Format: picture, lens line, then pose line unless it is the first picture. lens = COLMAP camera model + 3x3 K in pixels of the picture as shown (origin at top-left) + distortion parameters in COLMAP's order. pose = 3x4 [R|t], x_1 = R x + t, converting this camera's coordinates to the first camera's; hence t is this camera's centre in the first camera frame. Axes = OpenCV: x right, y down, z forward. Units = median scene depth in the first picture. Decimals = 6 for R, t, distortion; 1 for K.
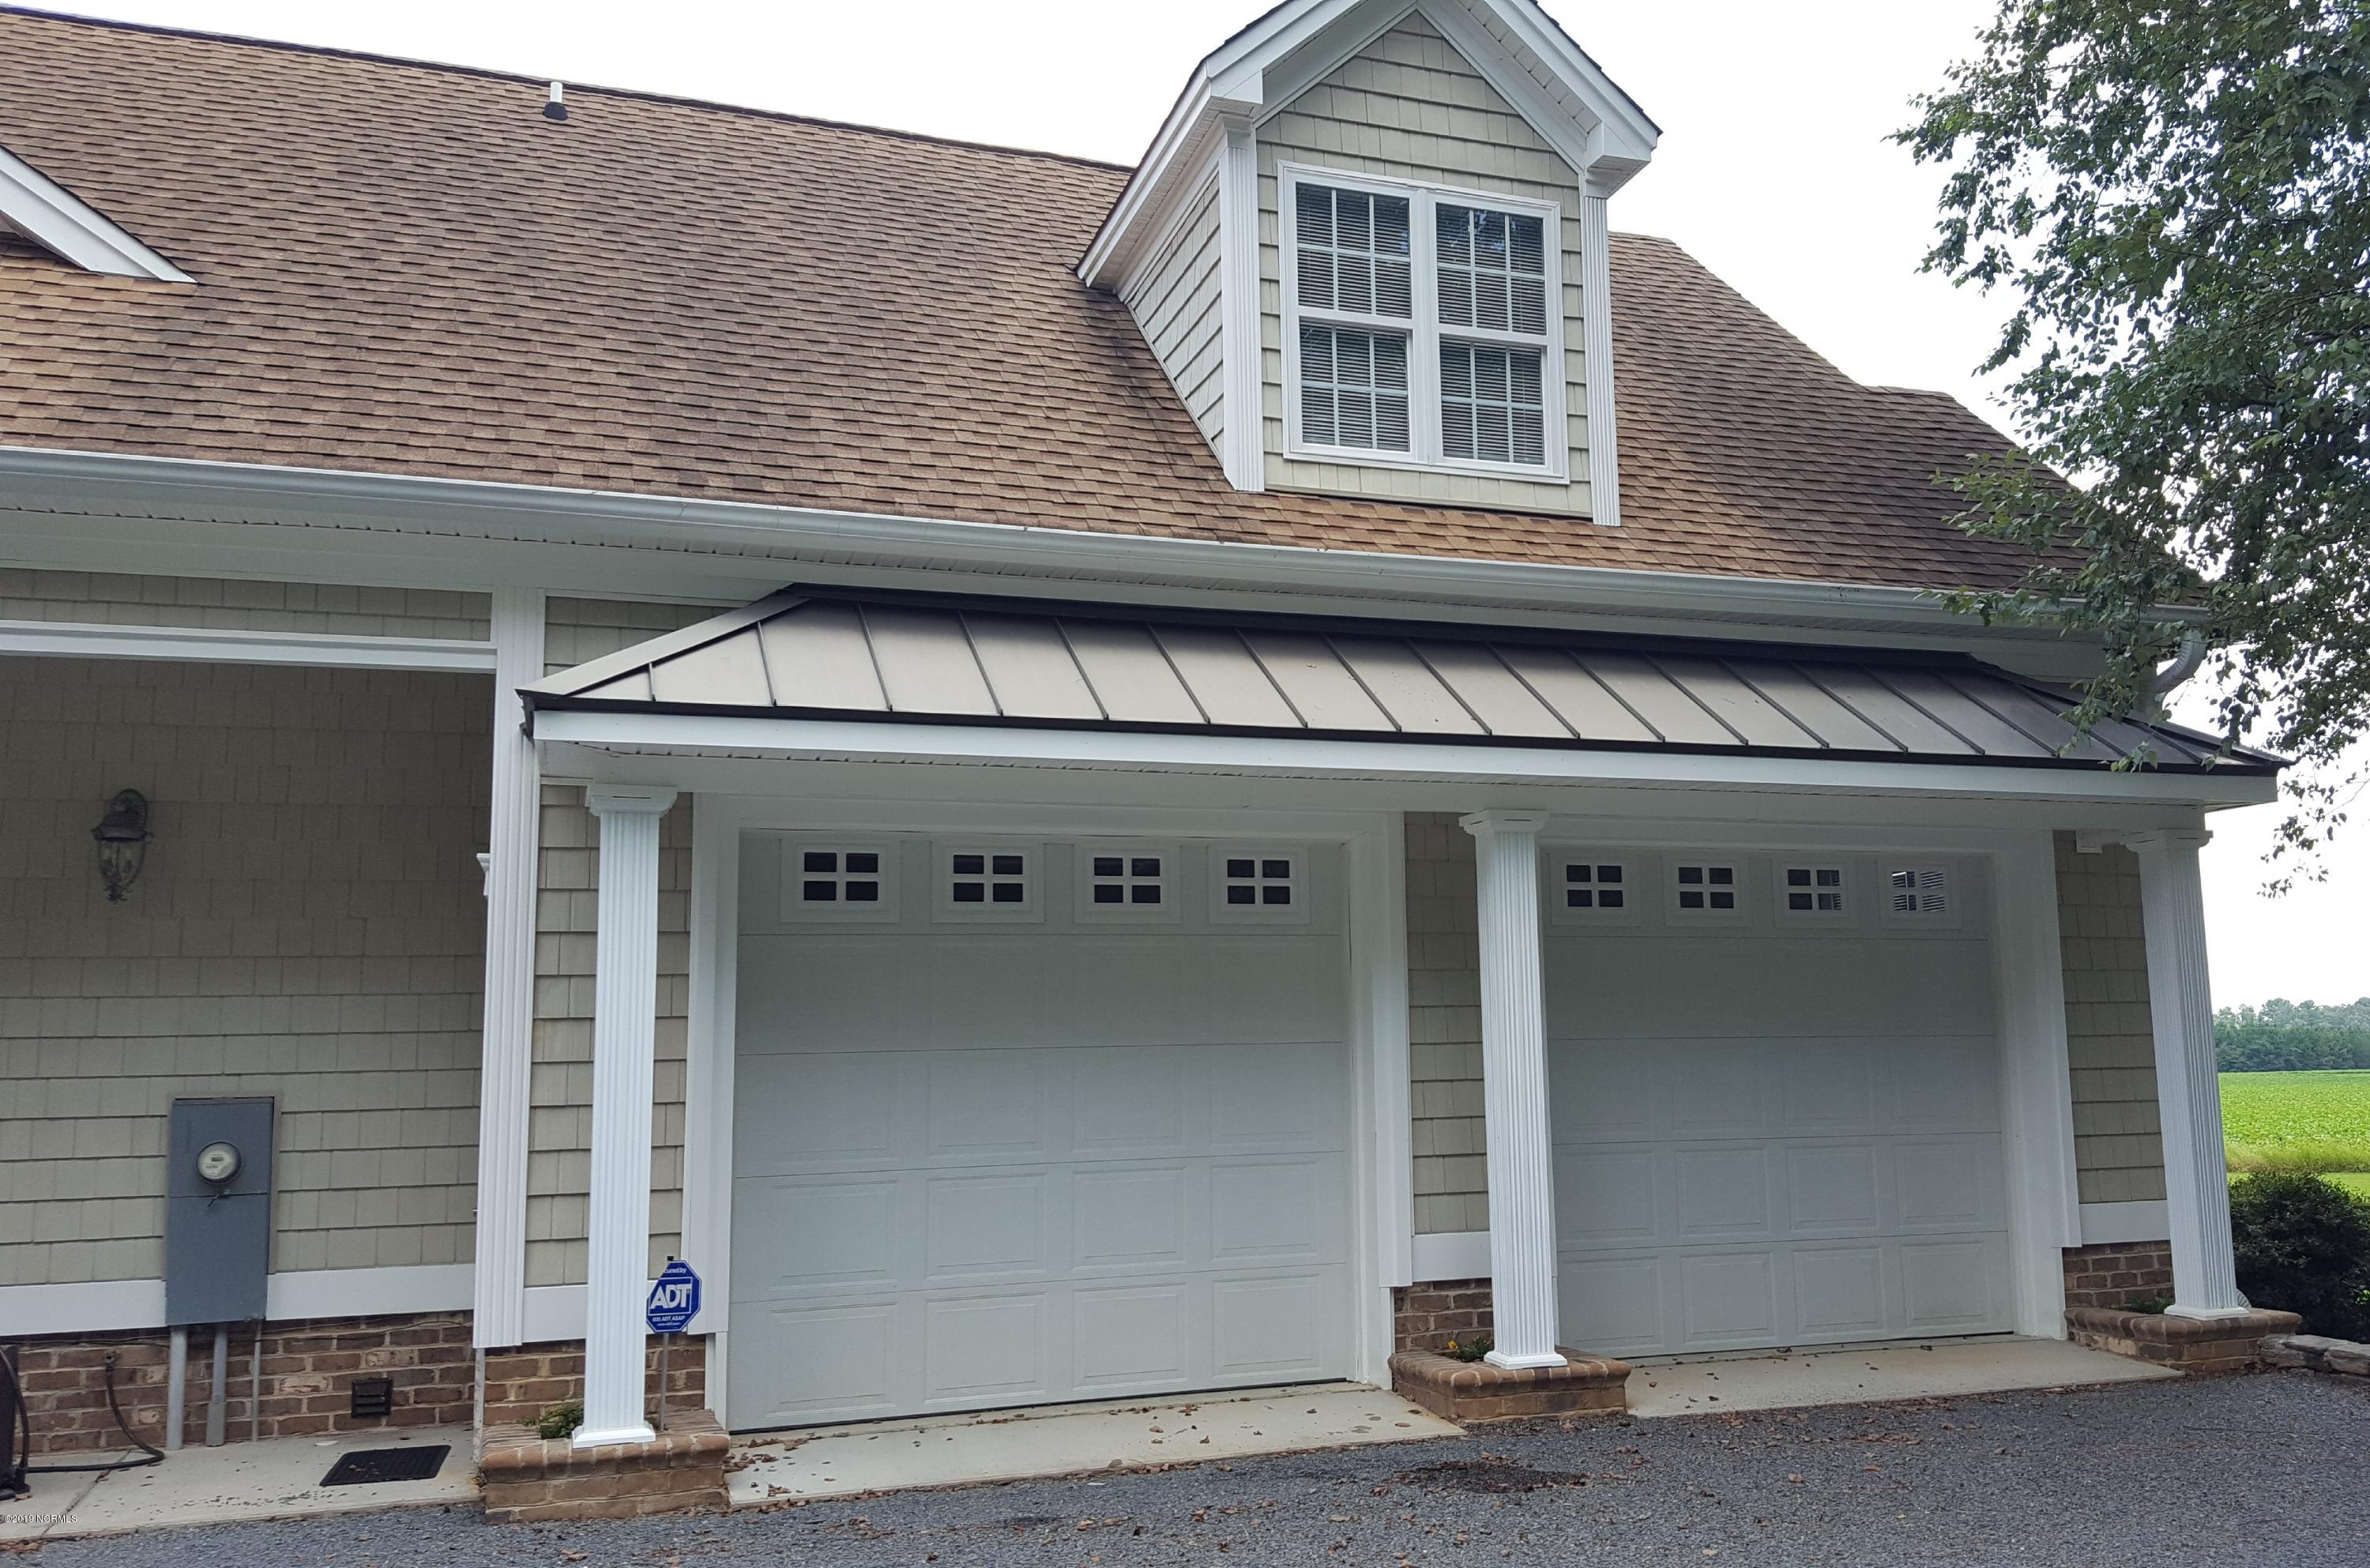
lens RADIAL K [[1831.0, 0, 1185.0], [0, 1831.0, 784.0], [0, 0, 1]] dist [0.033484, -0.004398]
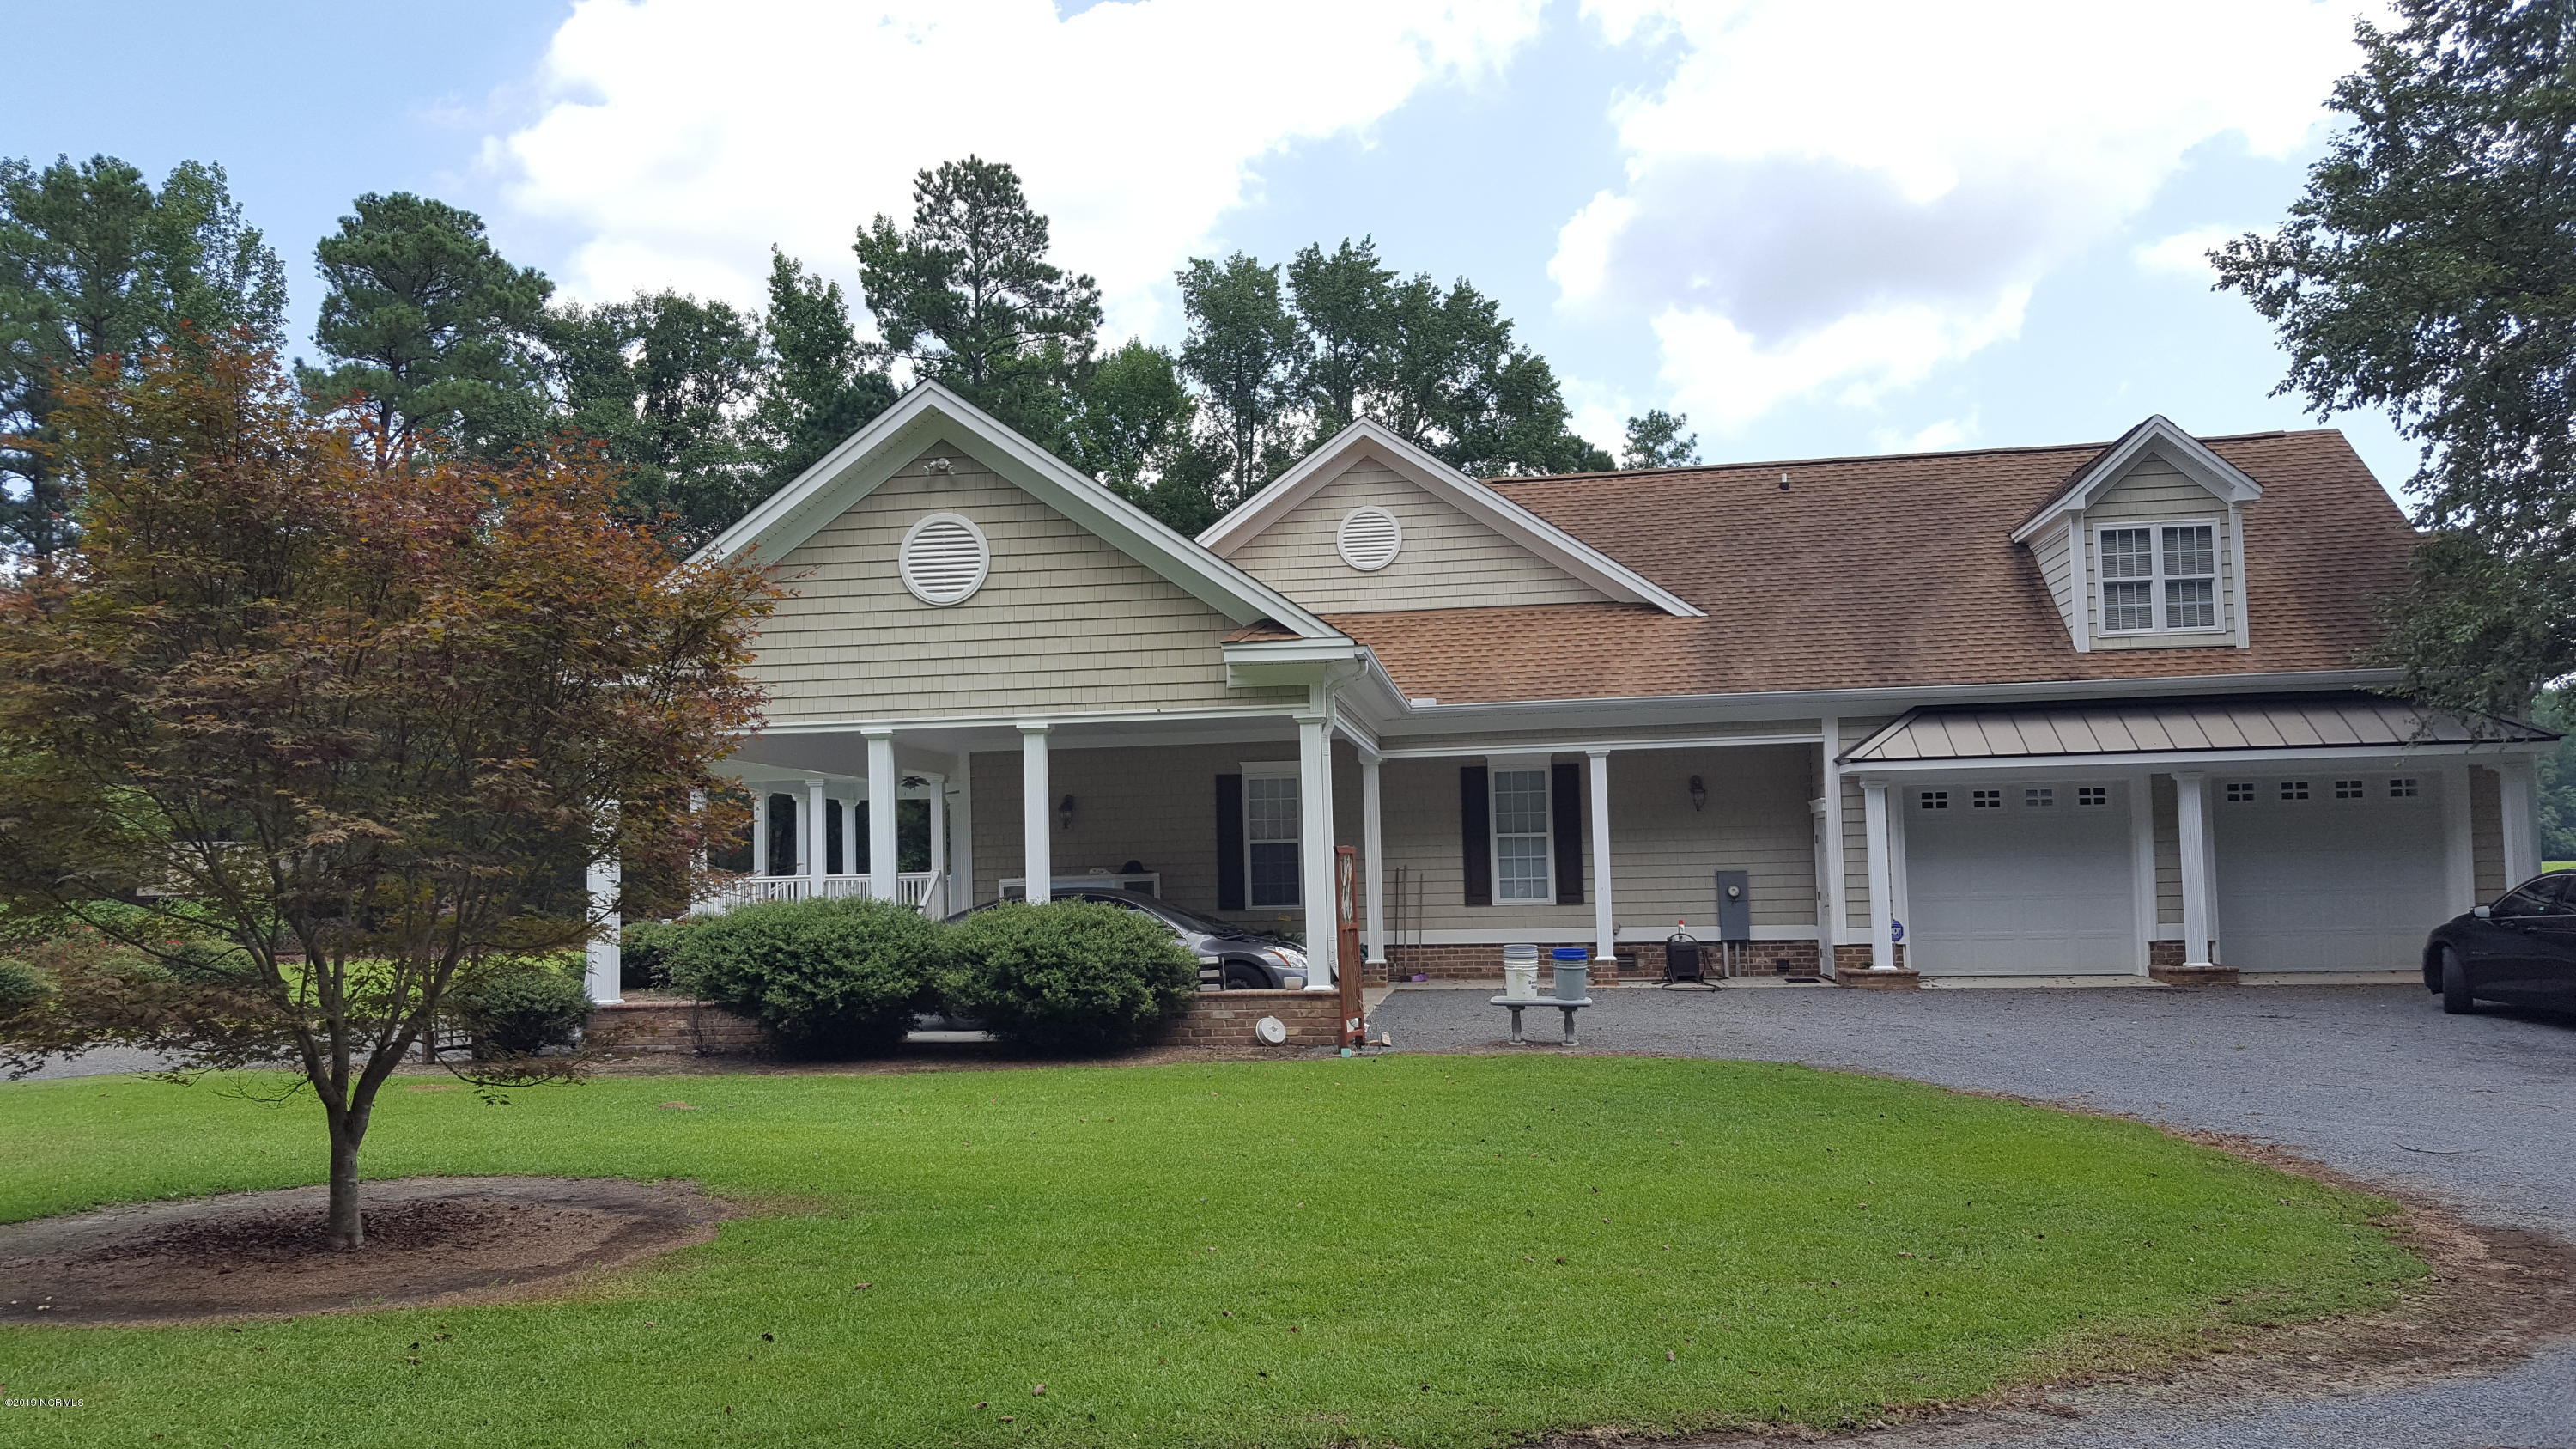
lens RADIAL K [[1945.2, 0, 1288.0], [0, 1945.2, 724.5], [0, 0, 1]] dist [0.188583, -0.379826]
pose [[0.919630, -0.027763, -0.391803, 0.106192], [0.066382, 0.994136, 0.085365, -0.404838], [0.387136, -0.104513, 0.916080, -2.280187]]
